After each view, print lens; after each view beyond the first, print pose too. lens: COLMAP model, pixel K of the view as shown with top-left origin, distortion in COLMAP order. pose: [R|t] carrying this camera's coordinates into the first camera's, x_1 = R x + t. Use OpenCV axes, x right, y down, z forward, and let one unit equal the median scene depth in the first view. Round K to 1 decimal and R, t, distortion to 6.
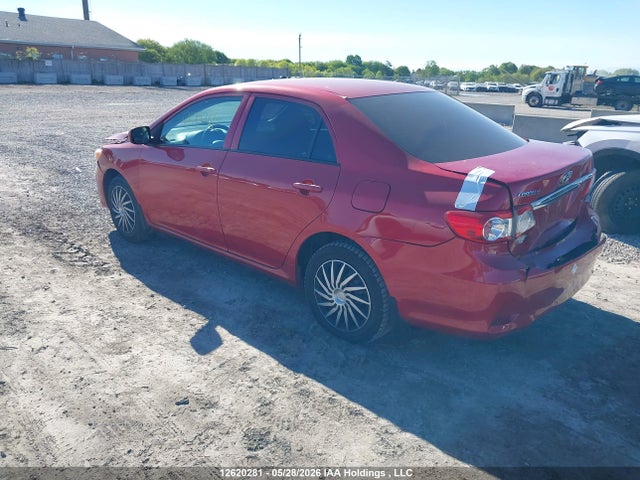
lens RADIAL K [[501.7, 0, 320.0], [0, 501.7, 240.0], [0, 0, 1]] dist [0.011436, -0.013404]
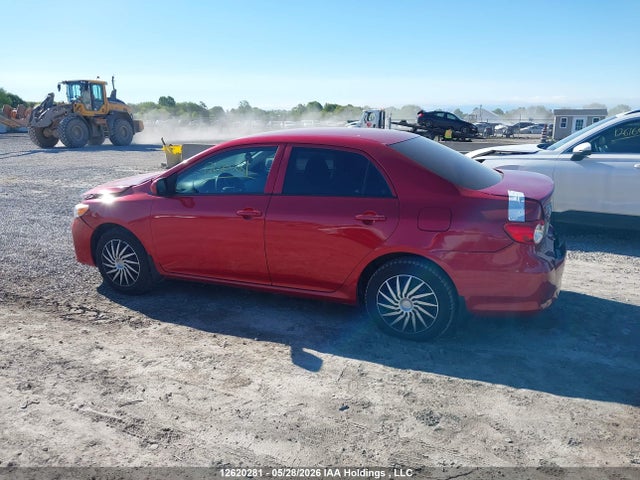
lens RADIAL K [[501.7, 0, 320.0], [0, 501.7, 240.0], [0, 0, 1]] dist [0.011436, -0.013404]
pose [[0.938479, -0.104598, 0.329115, -0.540594], [0.128278, 0.990425, -0.051016, -0.007539], [-0.320628, 0.090096, 0.942911, -0.092184]]
